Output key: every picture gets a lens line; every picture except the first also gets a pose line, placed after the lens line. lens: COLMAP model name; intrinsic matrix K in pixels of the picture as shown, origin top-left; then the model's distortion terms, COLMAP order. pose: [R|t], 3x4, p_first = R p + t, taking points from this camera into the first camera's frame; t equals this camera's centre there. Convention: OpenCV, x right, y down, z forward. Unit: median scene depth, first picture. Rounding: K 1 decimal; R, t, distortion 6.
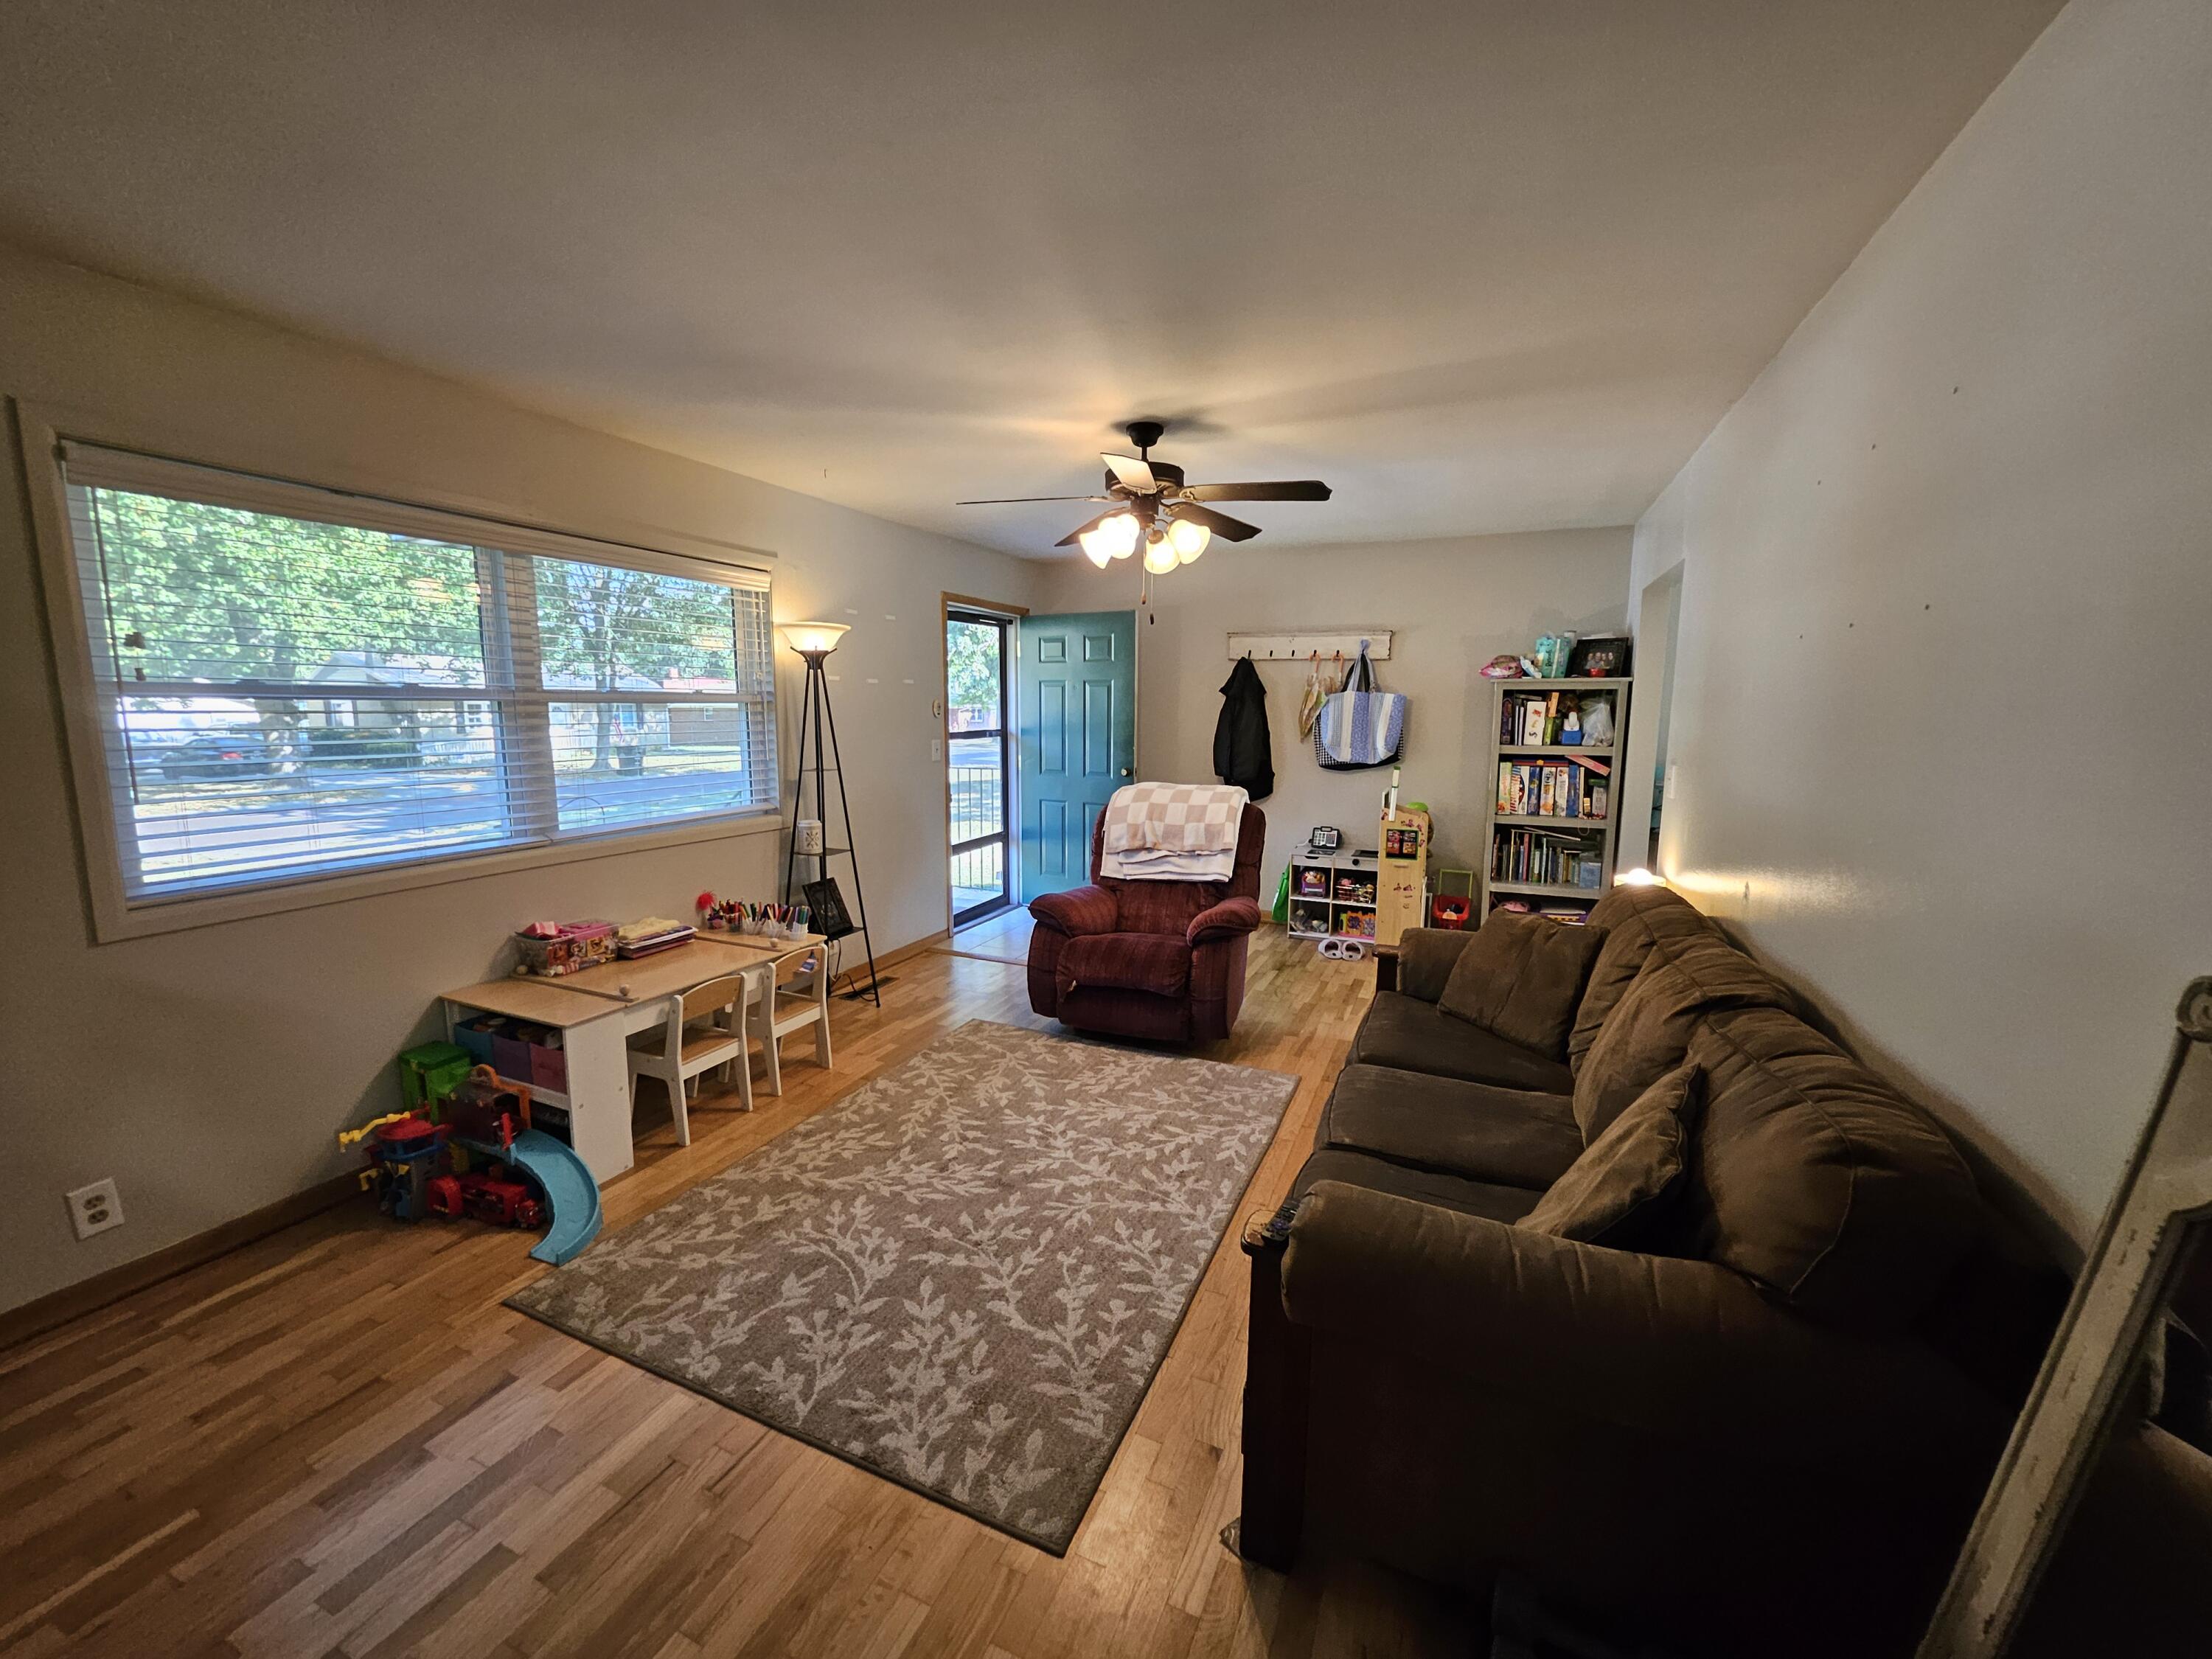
lens RADIAL K [[877.7, 0, 1124.0], [0, 877.7, 823.4], [0, 0, 1]] dist [0.007185, -0.000019]
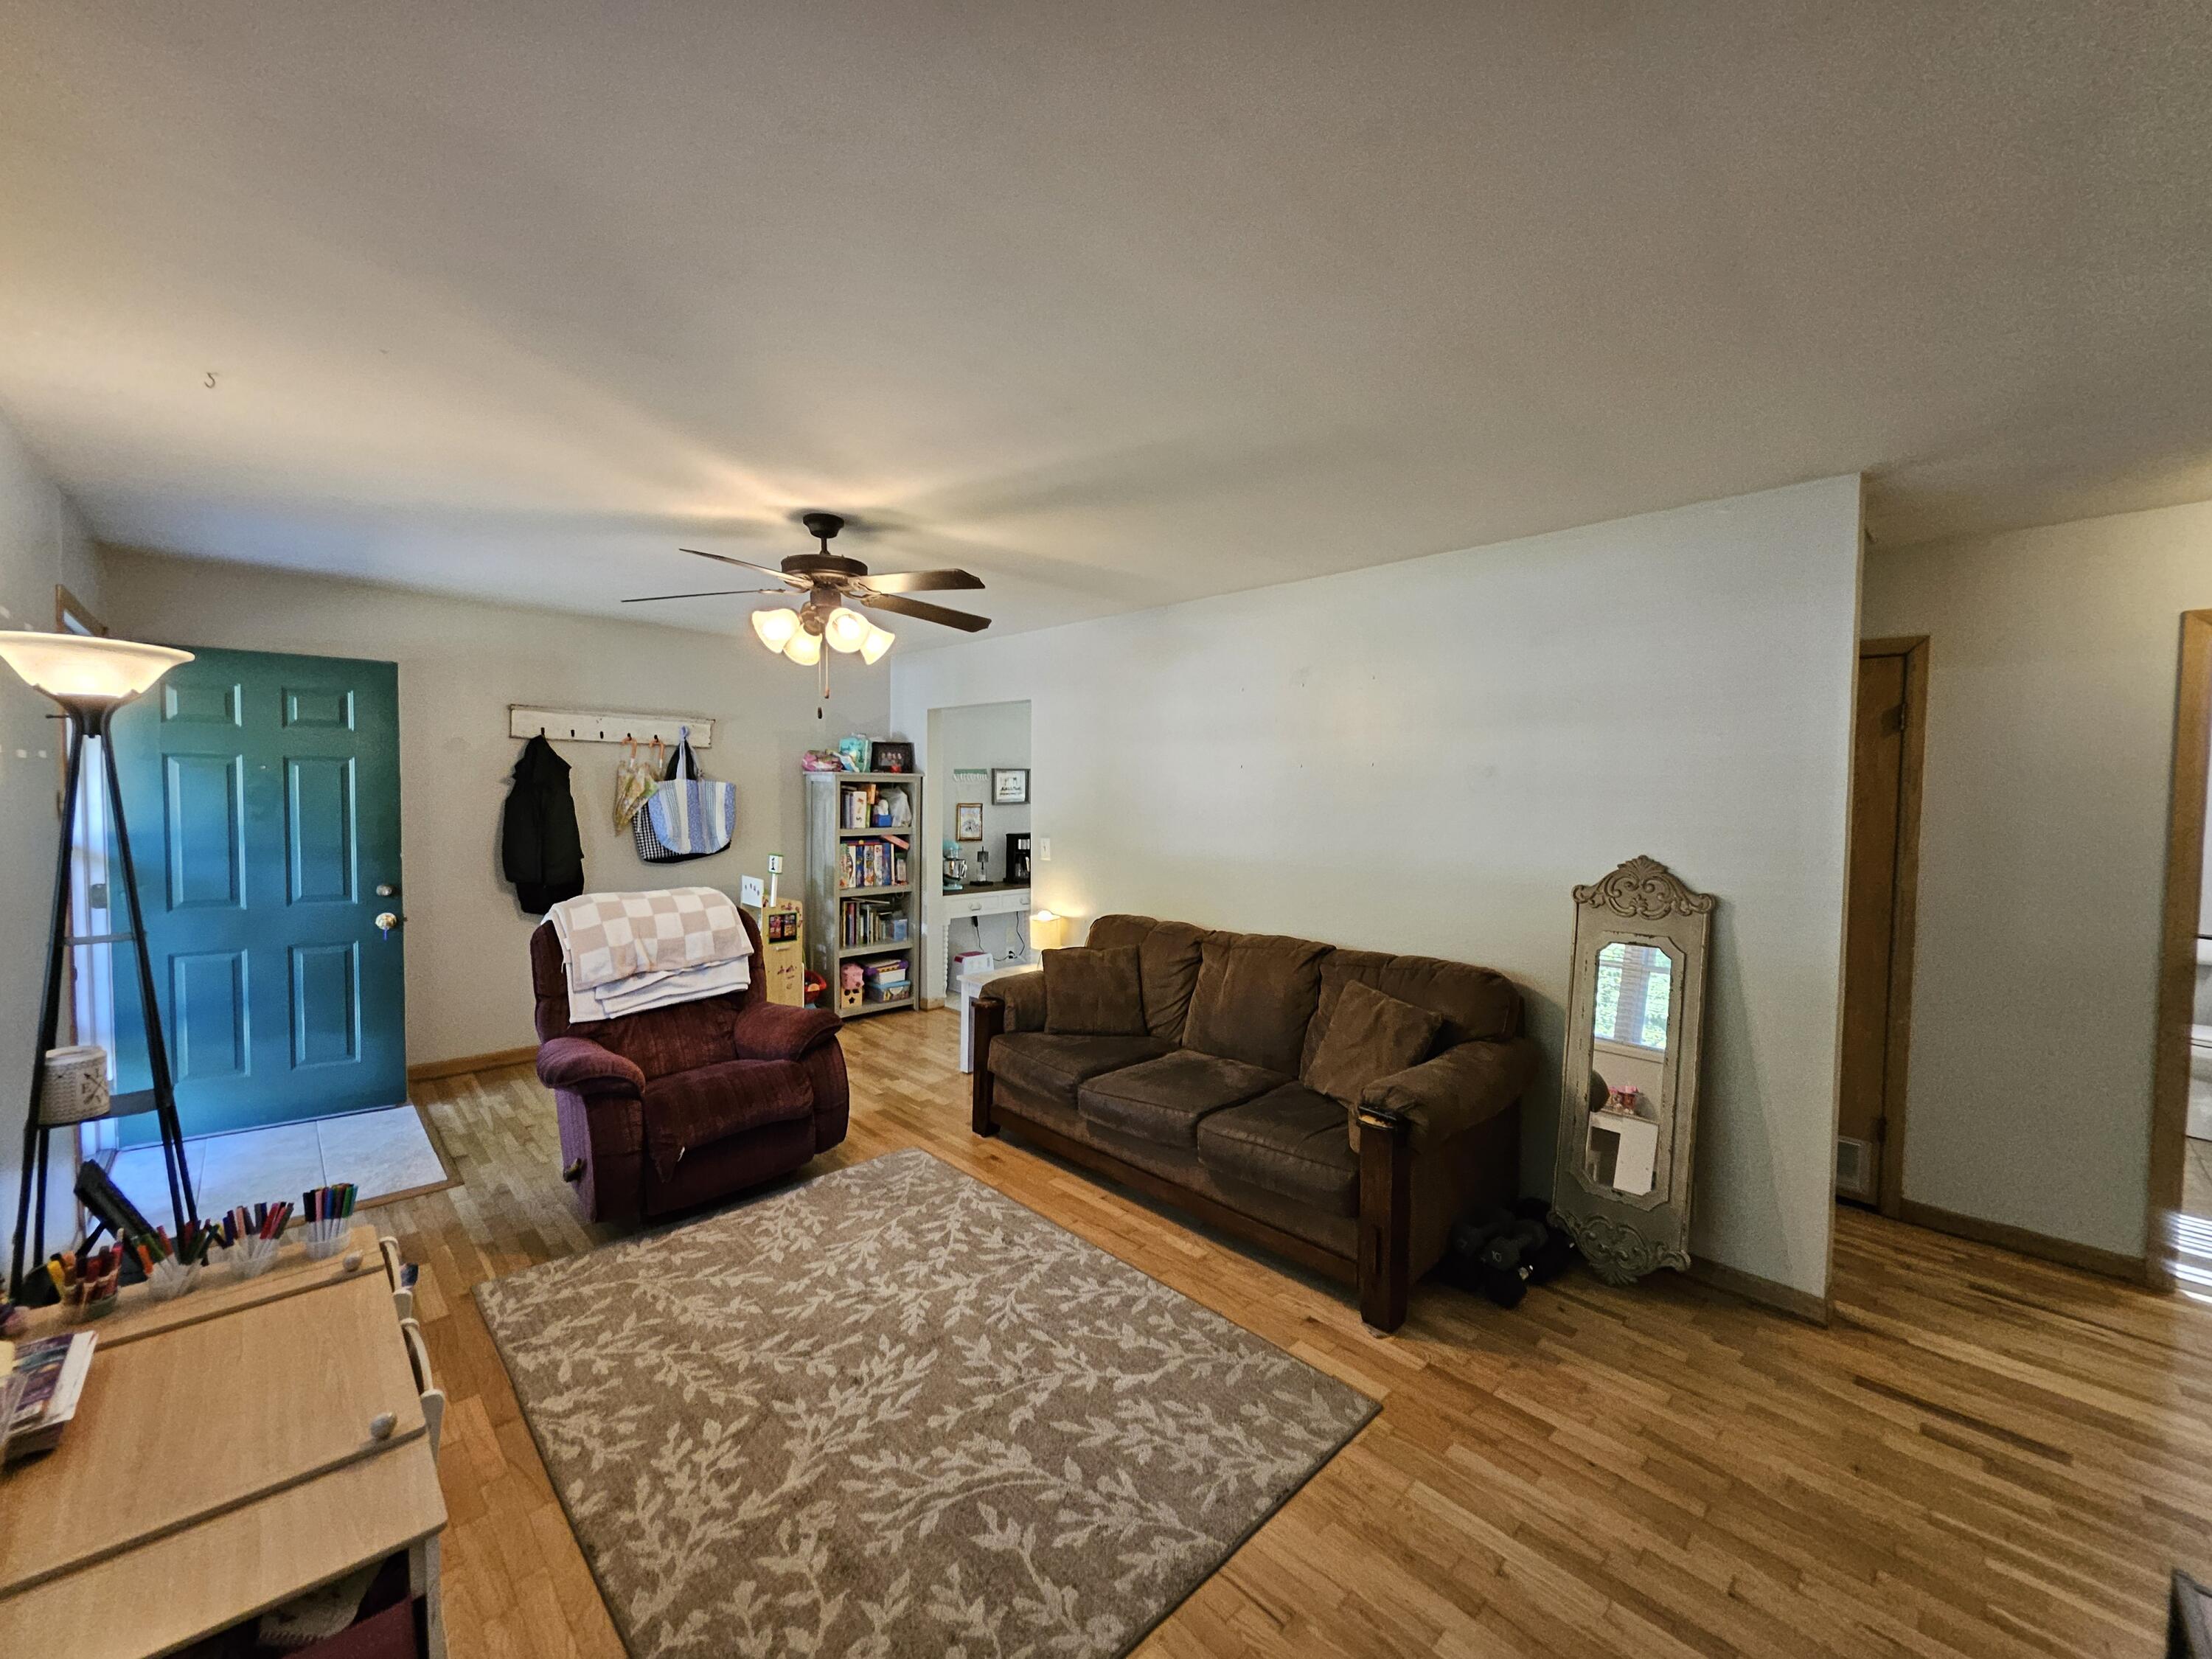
lens RADIAL K [[858.7, 0, 1110.7], [0, 858.7, 822.8], [0, 0, 1]] dist [0.001254, 0.000074]
pose [[0.378314, -0.036887, 0.924942, -0.755985], [0.115091, 0.993327, -0.007460, -0.075992], [-0.918495, 0.109275, 0.380035, 0.391248]]
